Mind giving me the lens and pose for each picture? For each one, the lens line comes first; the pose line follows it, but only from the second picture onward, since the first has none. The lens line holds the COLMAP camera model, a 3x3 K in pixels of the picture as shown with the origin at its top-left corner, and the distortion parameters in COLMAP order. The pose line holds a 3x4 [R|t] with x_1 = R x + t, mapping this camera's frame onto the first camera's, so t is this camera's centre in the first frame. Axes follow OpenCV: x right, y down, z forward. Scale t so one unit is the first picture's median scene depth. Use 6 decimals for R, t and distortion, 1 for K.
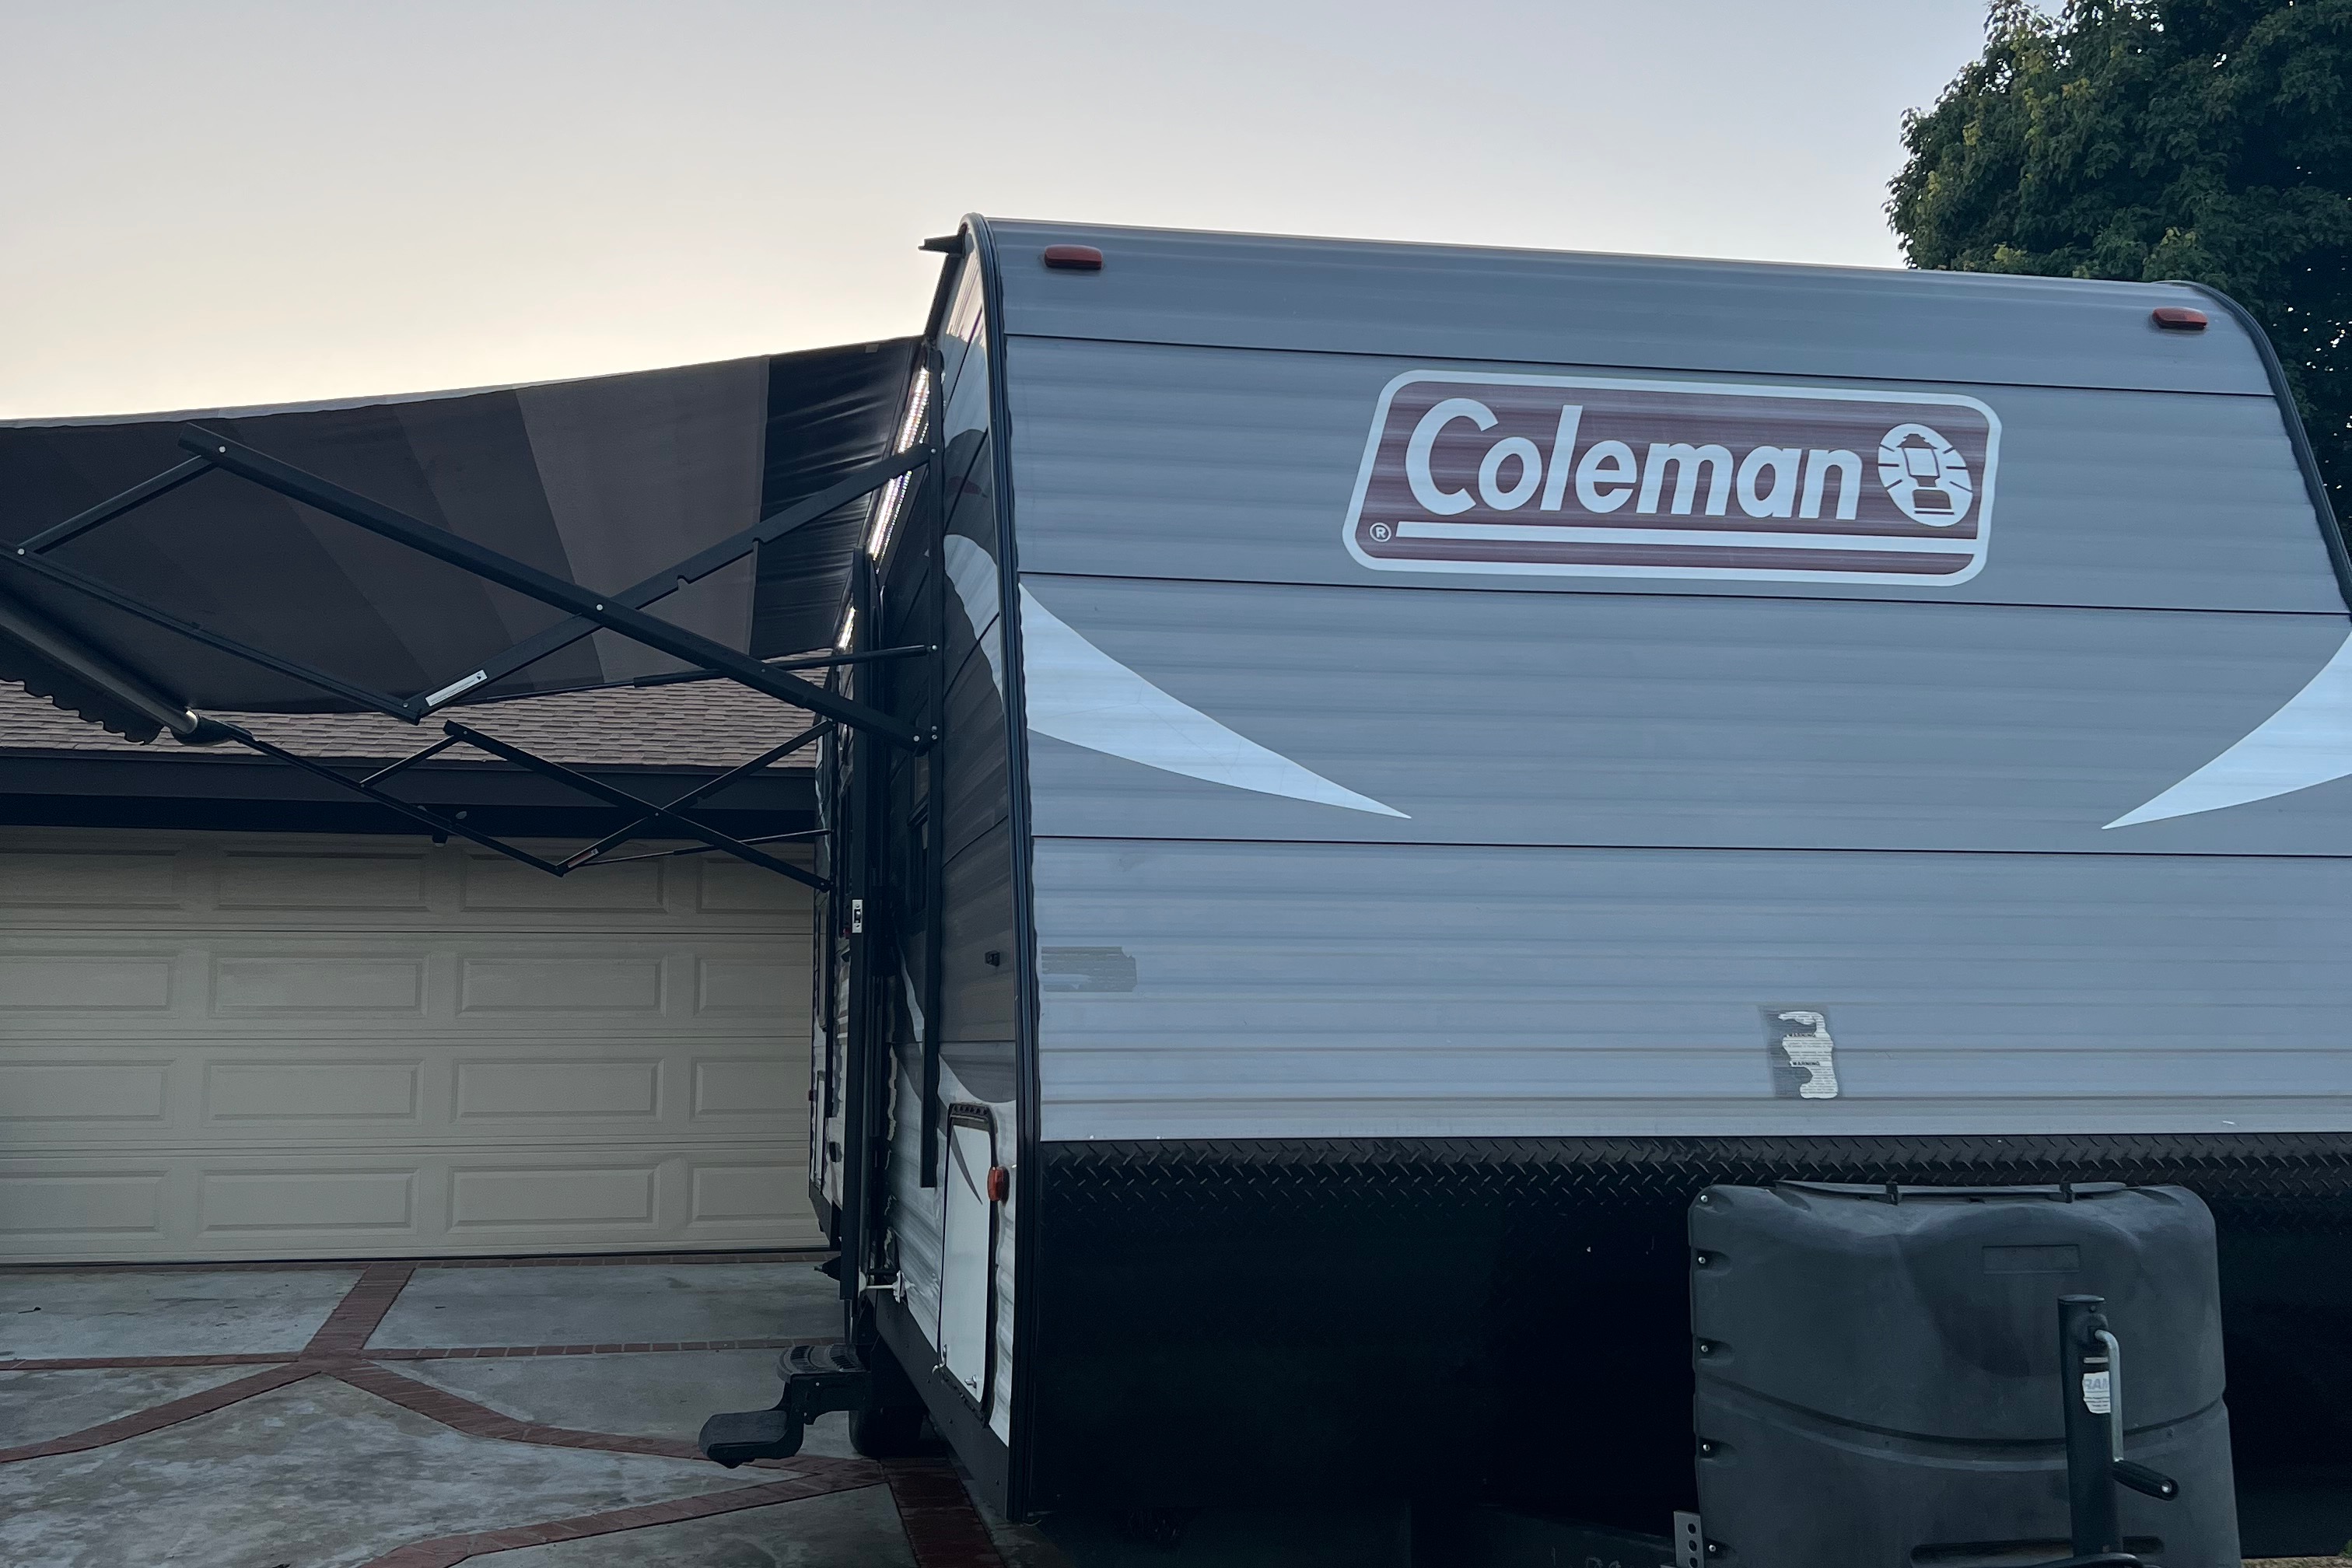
lens RADIAL K [[2288.4, 0, 1176.0], [0, 2288.4, 784.0], [0, 0, 1]] dist [0.060561, -0.012032]
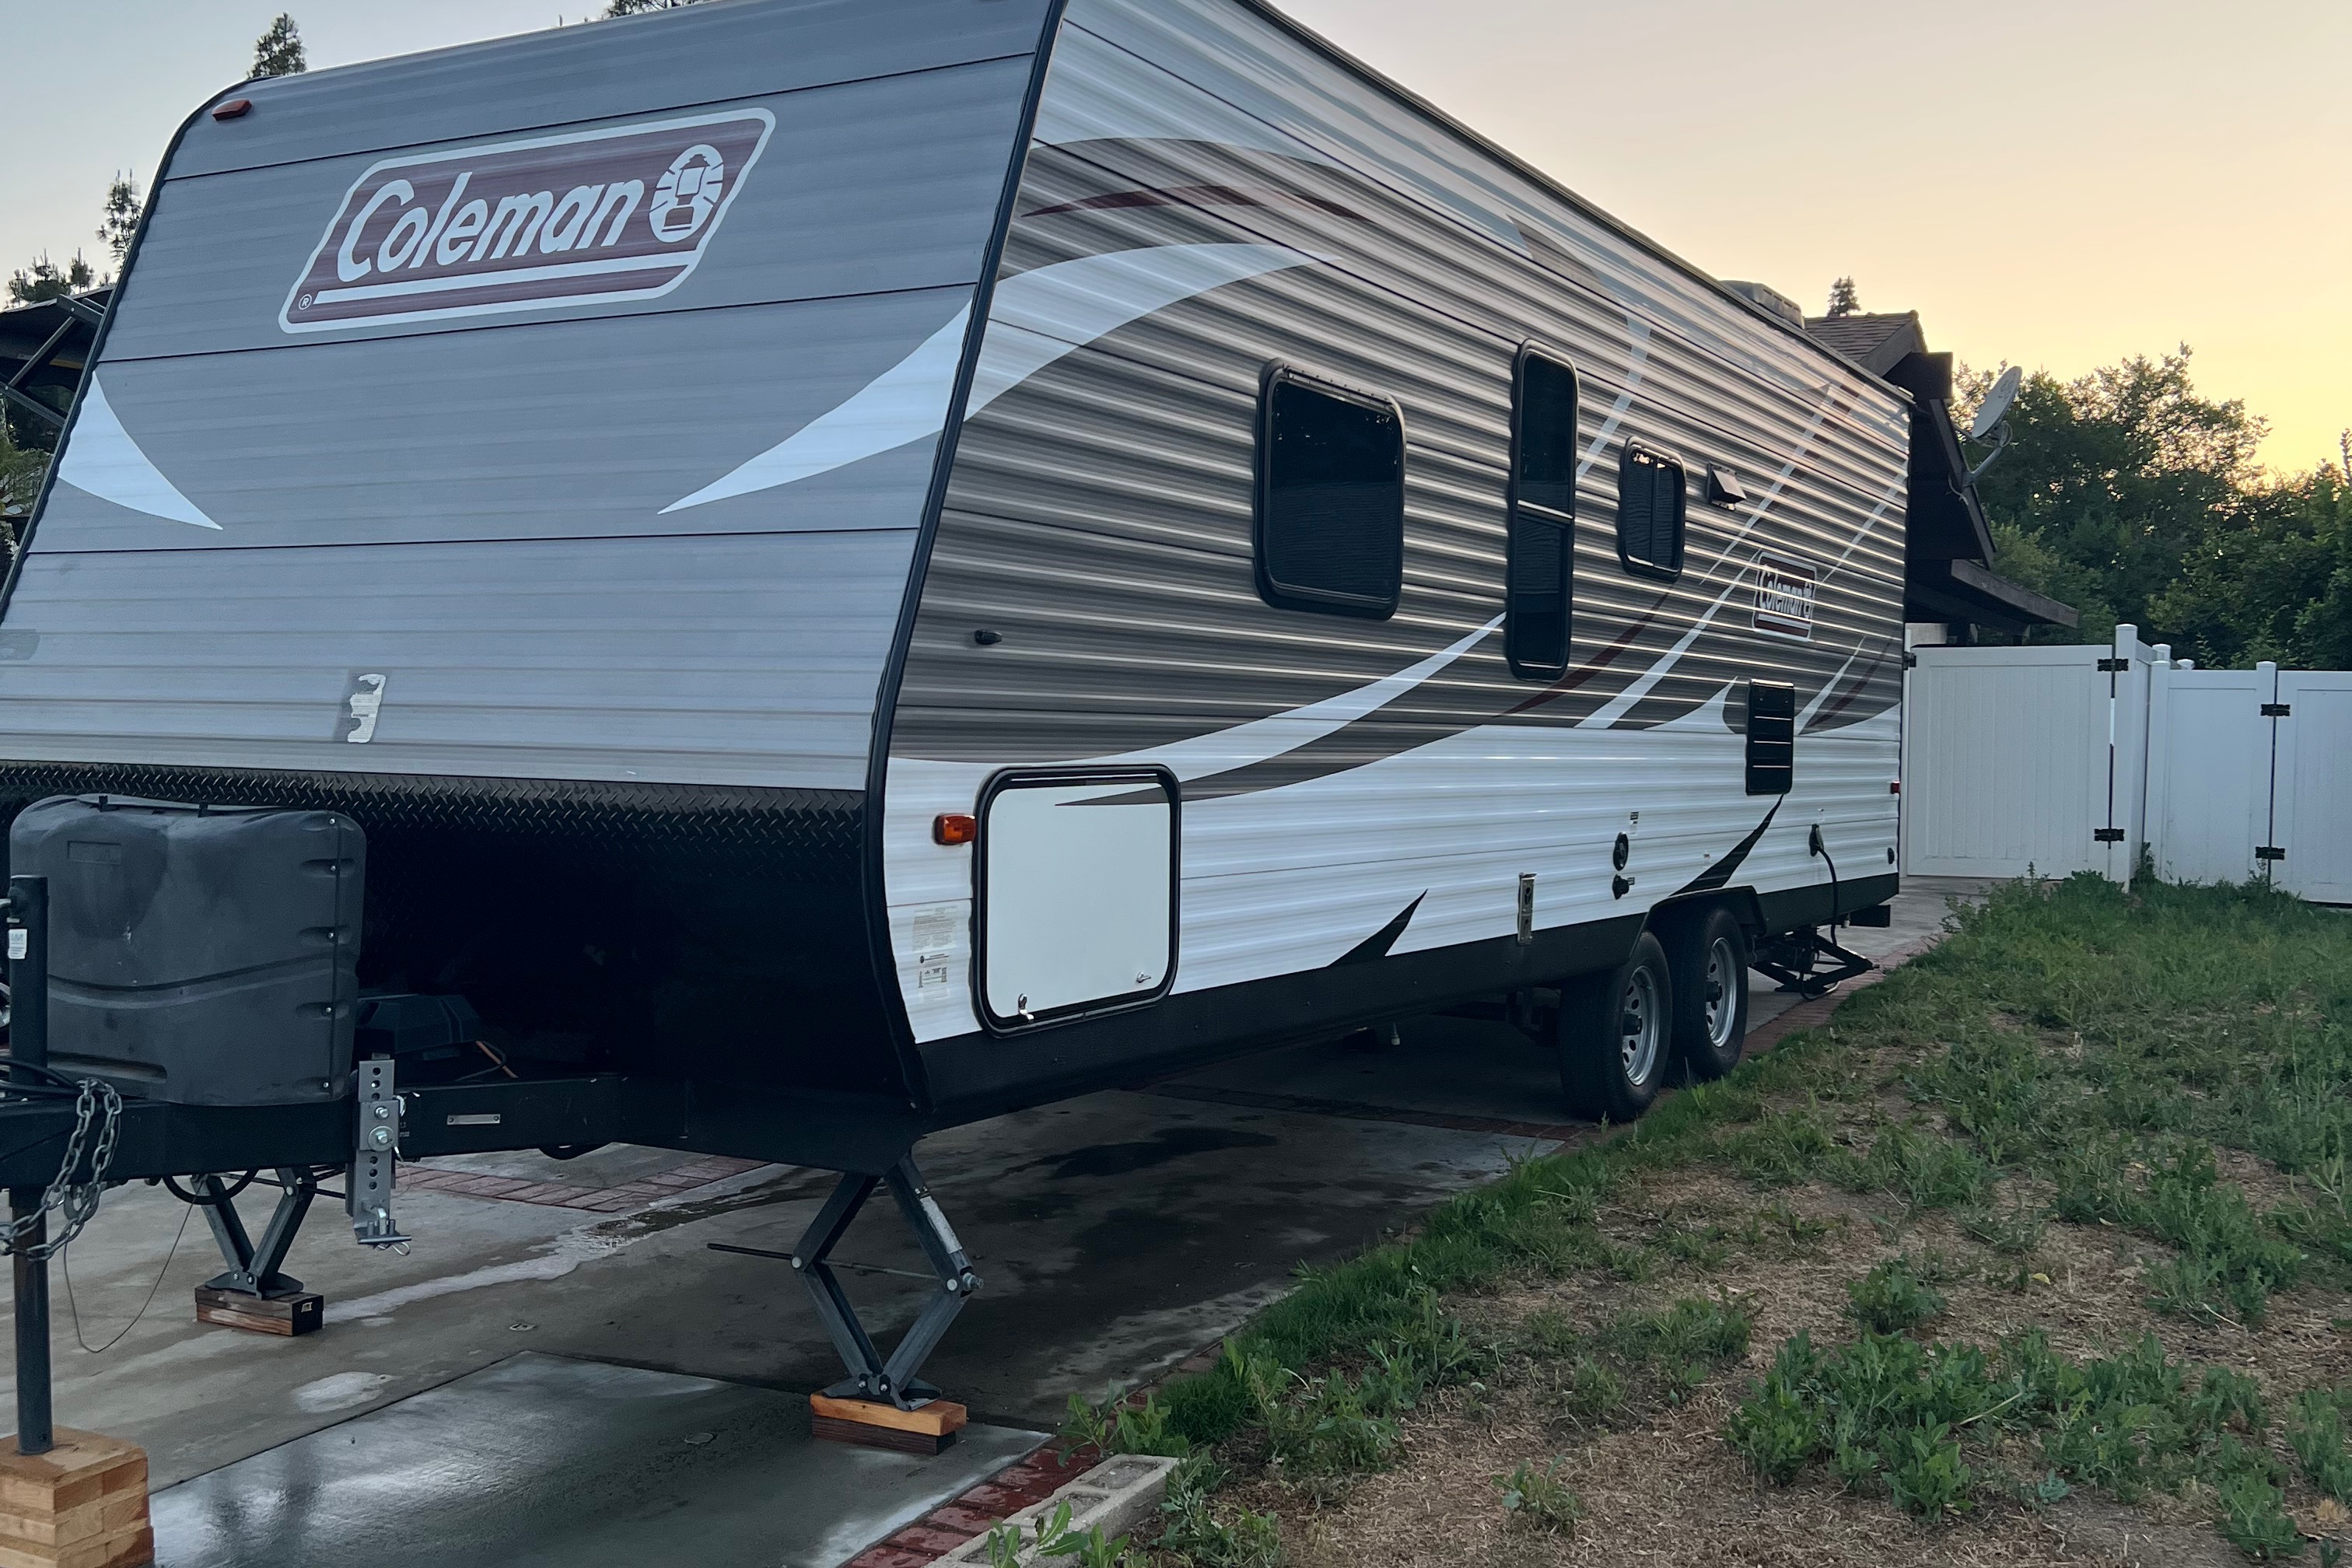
lens RADIAL K [[2288.4, 0, 1176.0], [0, 2288.4, 784.0], [0, 0, 1]] dist [0.060561, -0.012032]
pose [[0.768671, 0.034137, -0.638732, 1.254624], [0.050011, 0.992311, 0.113220, 0.034177], [0.637686, -0.118972, 0.761053, 0.285367]]
